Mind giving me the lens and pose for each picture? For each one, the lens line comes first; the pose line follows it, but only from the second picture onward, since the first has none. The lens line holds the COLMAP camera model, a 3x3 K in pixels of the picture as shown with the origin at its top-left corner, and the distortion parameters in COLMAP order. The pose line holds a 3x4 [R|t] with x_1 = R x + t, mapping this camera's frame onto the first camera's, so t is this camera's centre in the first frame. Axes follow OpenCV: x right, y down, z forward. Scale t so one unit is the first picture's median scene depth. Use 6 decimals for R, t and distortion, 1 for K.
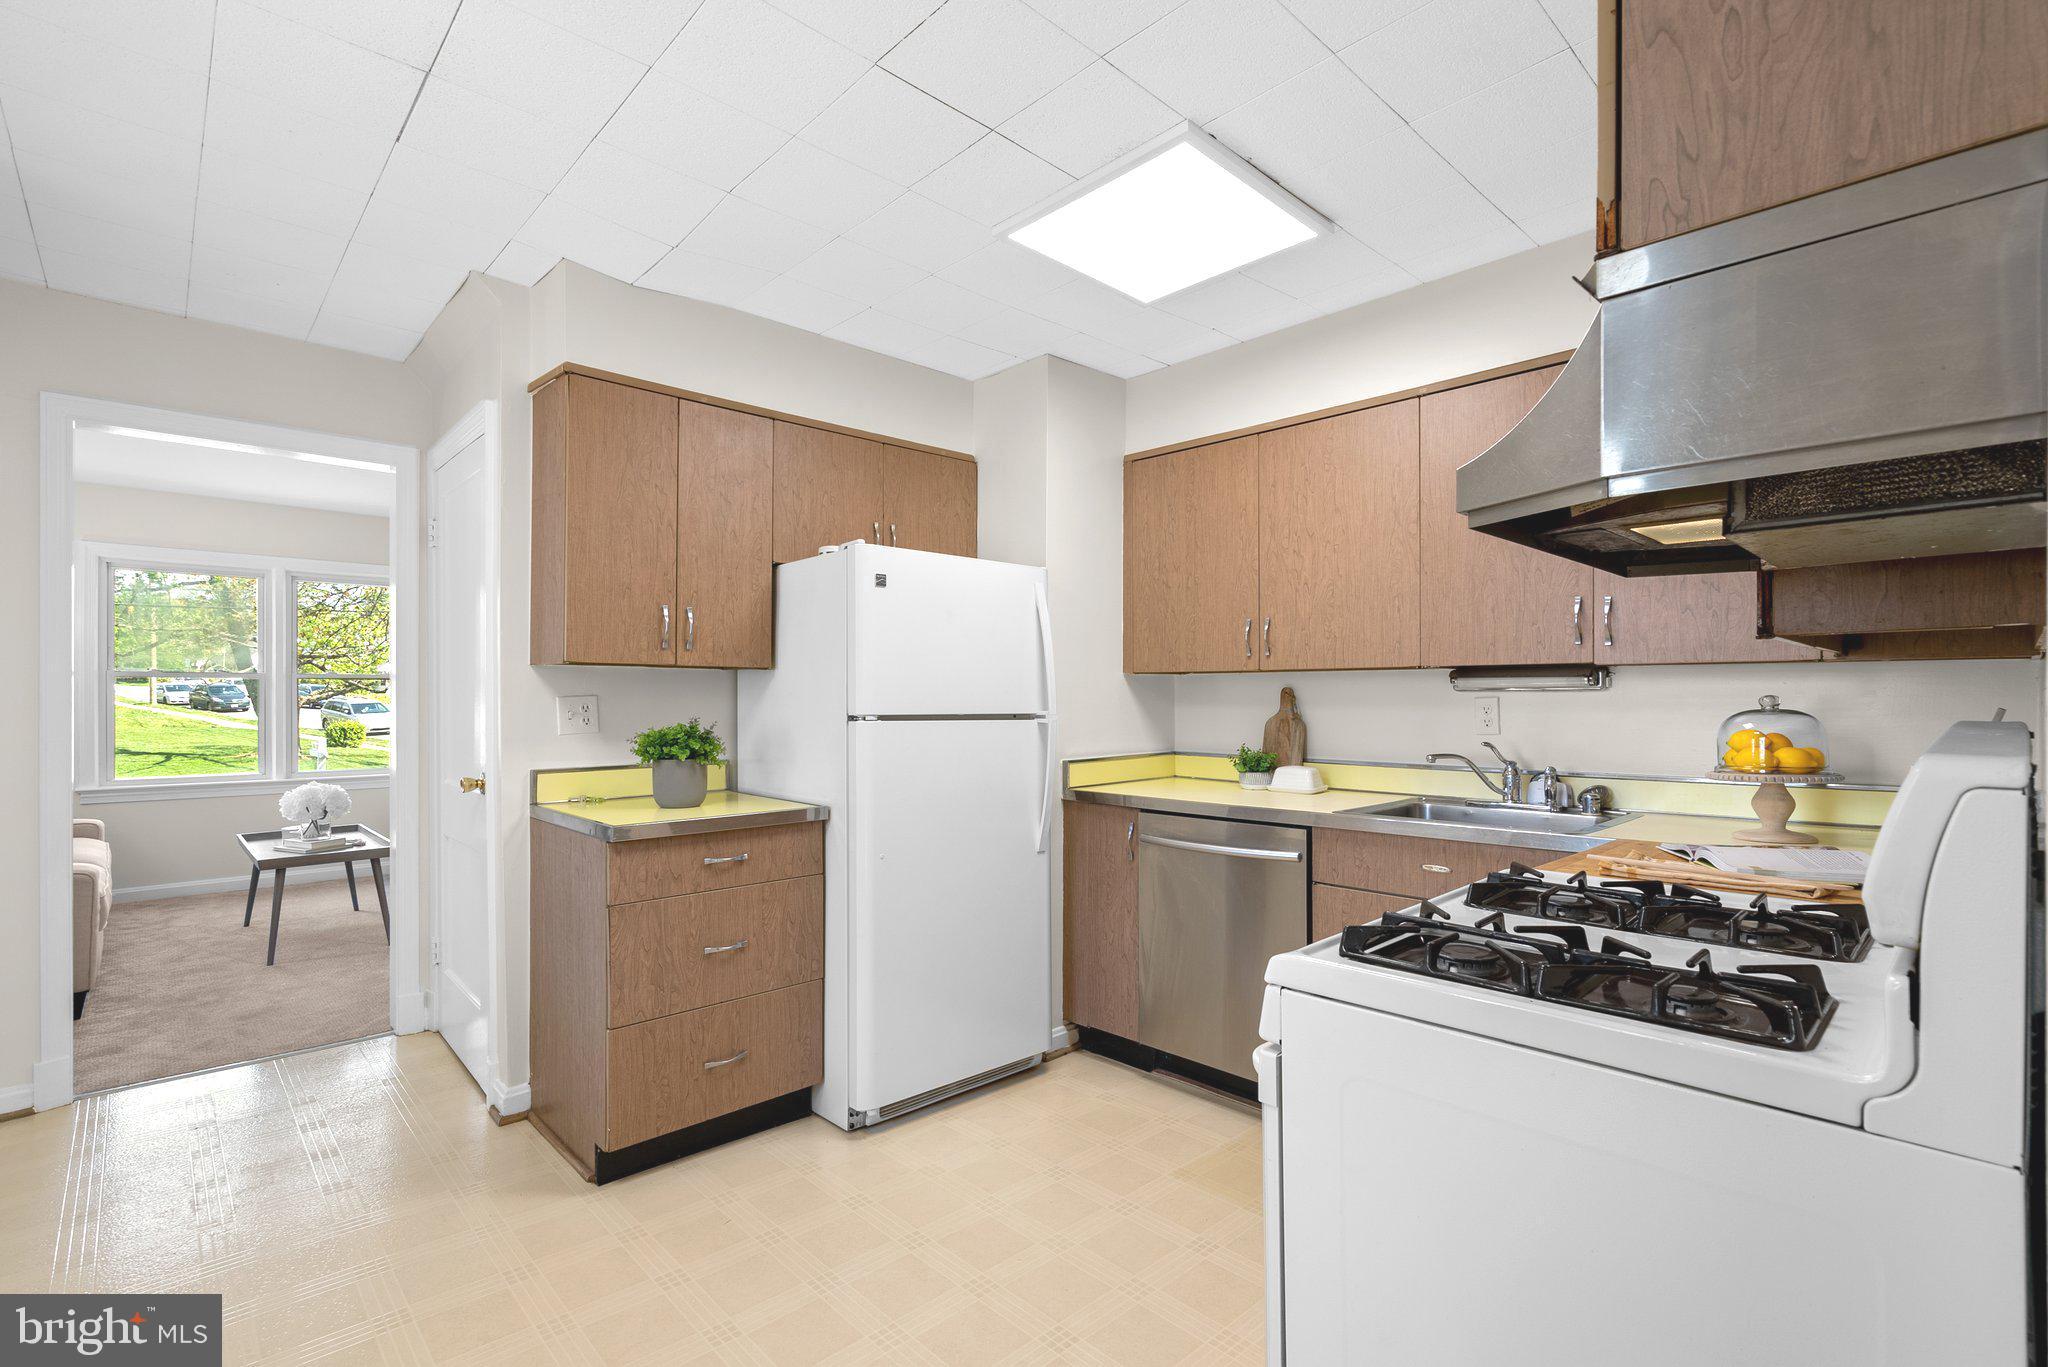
lens RADIAL K [[926.2, 0, 1028.1], [0, 926.2, 692.2], [0, 0, 1]] dist [0.000079, 0.000035]
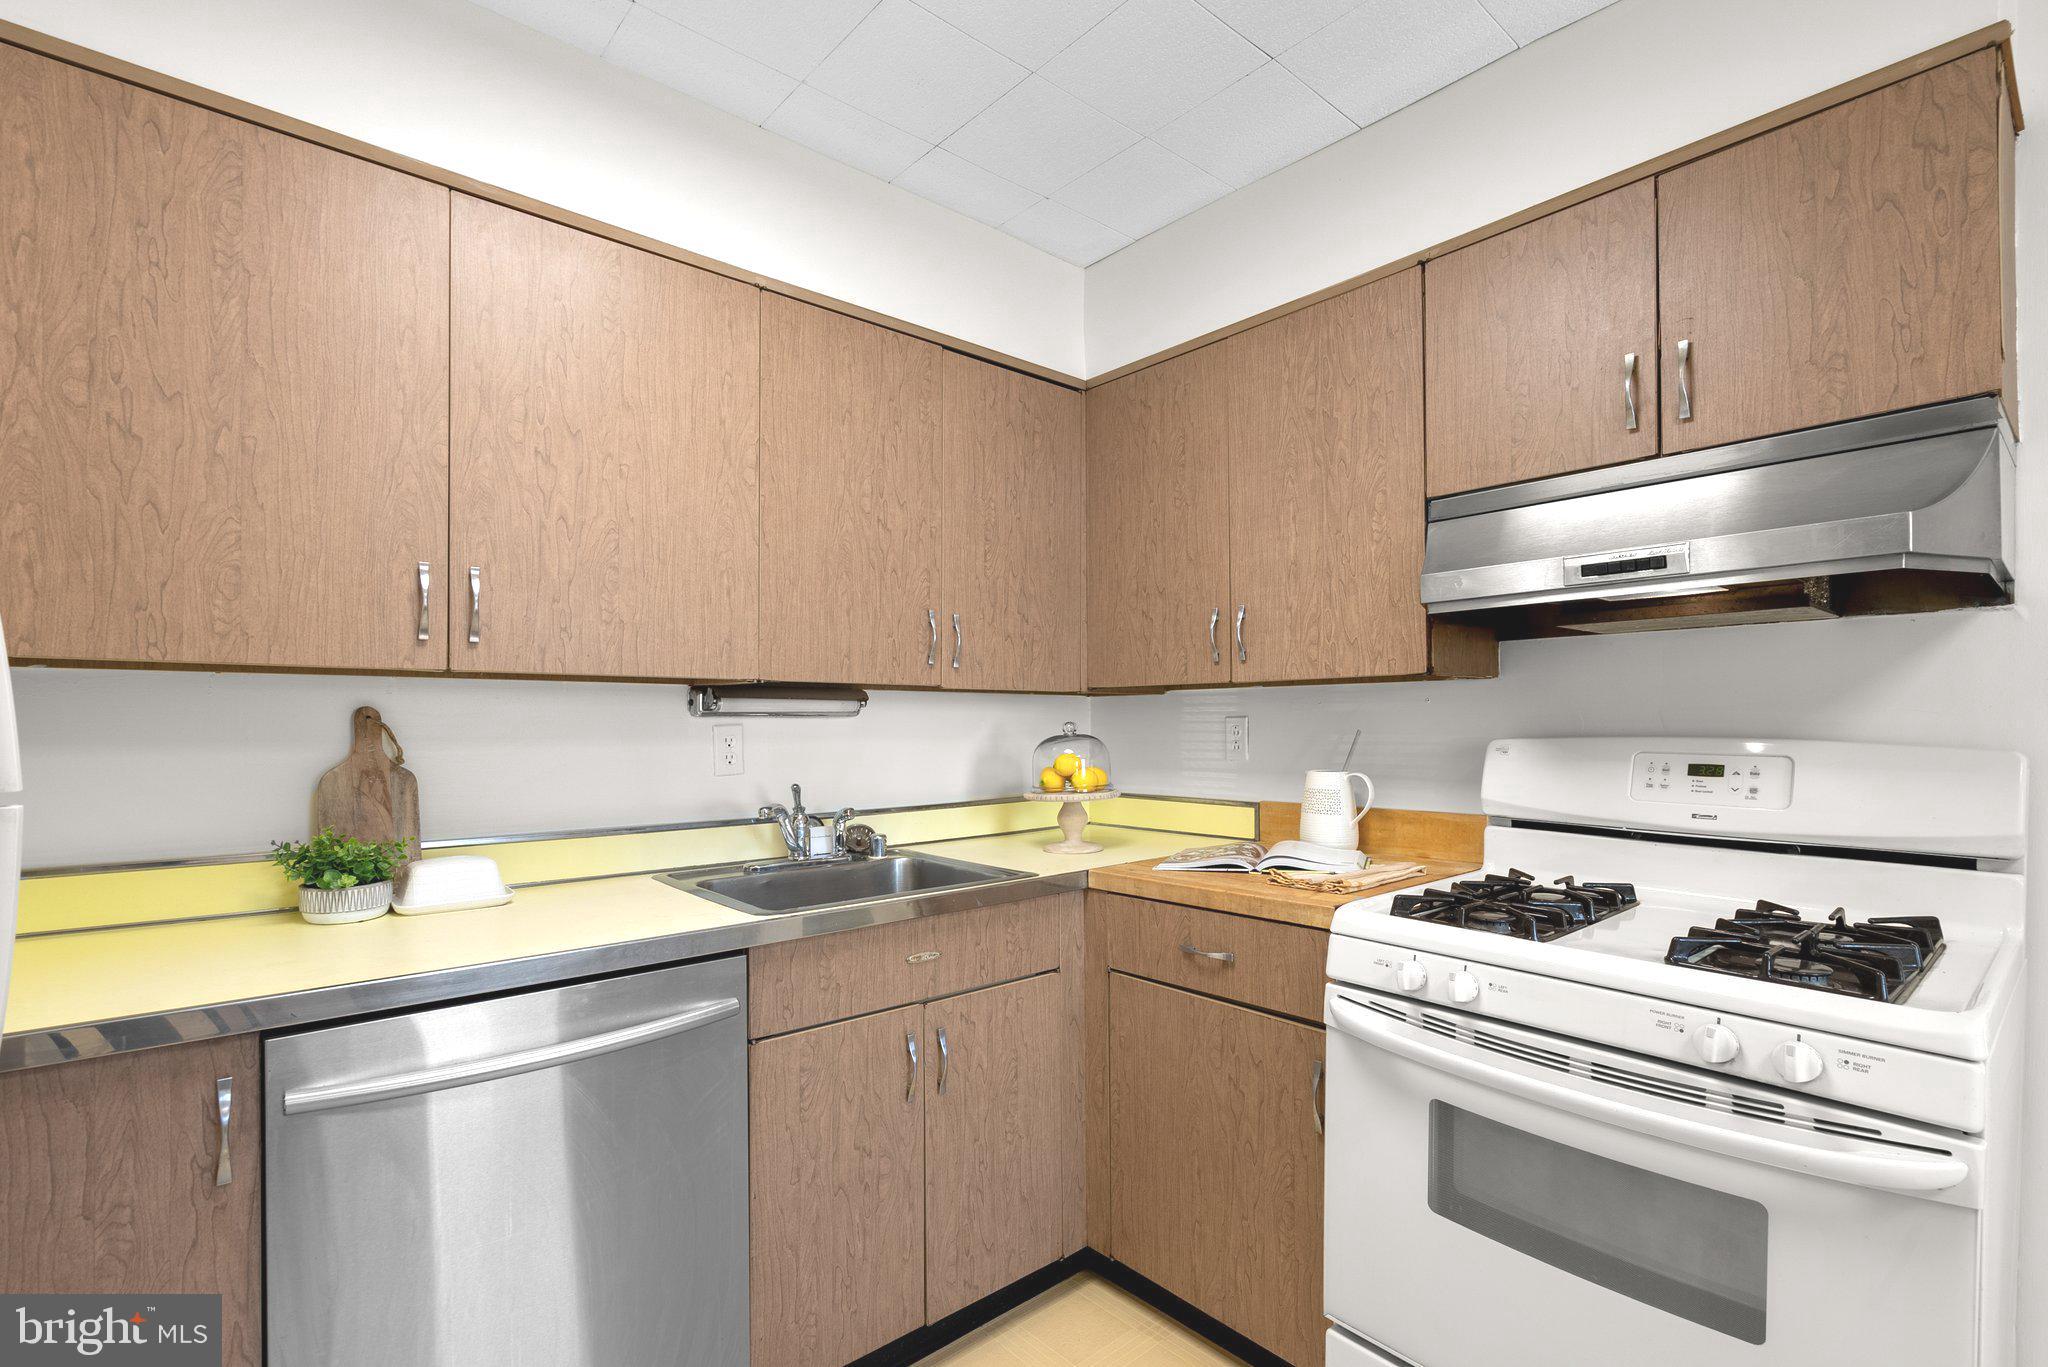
lens RADIAL K [[948.3, 0, 1028.8], [0, 948.3, 725.3], [0, 0, 1]] dist [-0.000076, 0.000096]
pose [[0.051676, -0.005521, 0.998649, -0.244009], [-0.003812, 0.999976, 0.005725, 0.000837], [-0.998657, -0.004102, 0.051654, 0.690482]]
